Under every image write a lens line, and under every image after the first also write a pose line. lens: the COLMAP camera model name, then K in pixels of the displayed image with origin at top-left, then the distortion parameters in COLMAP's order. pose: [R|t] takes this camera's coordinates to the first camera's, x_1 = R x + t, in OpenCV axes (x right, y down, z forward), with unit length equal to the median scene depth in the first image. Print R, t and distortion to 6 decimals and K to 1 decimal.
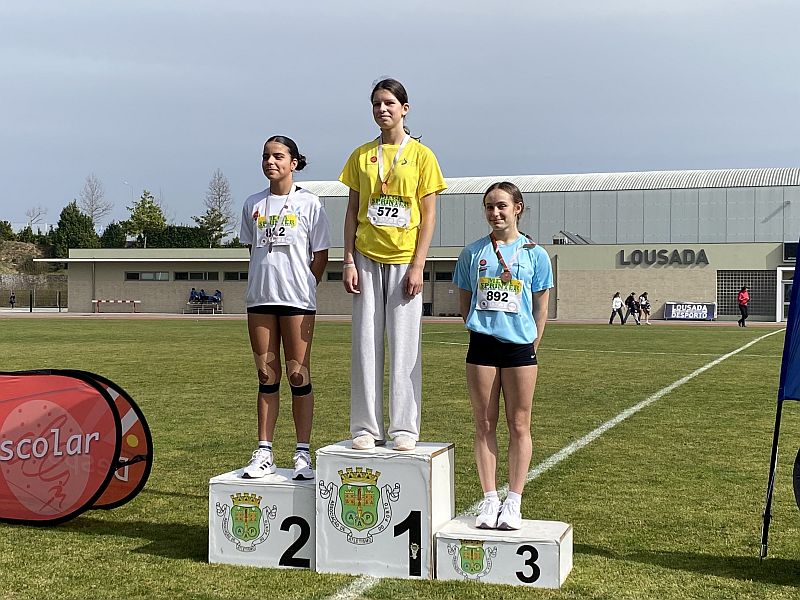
lens RADIAL K [[1186.9, 0, 400.0], [0, 1186.9, 300.0], [0, 0, 1]] dist [0.022160, 1.021824]
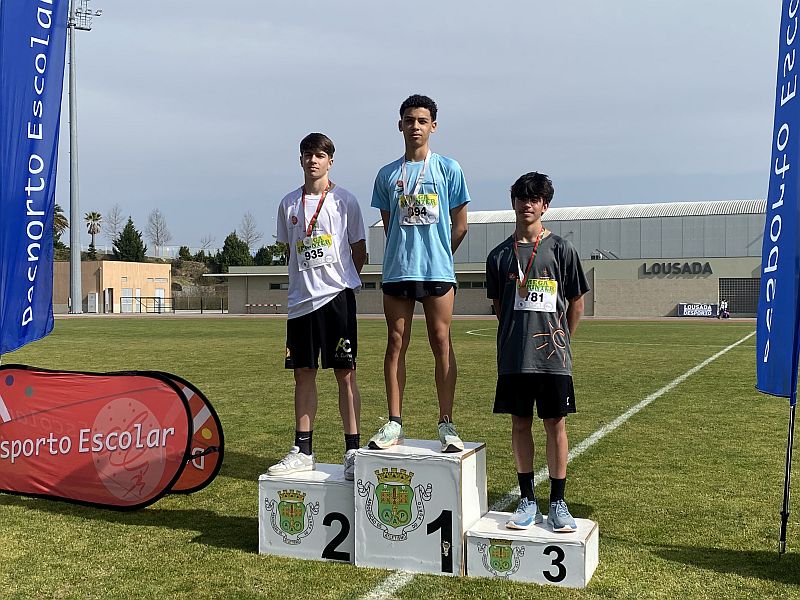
lens RADIAL K [[794.7, 0, 448.1], [0, 794.7, 300.4], [0, 0, 1]] dist [0.078317, 0.003743]
pose [[0.998334, -0.006704, -0.057307, 0.048889], [0.006746, 0.999977, 0.000543, -0.007350], [0.057302, -0.000928, 0.998356, 0.258642]]
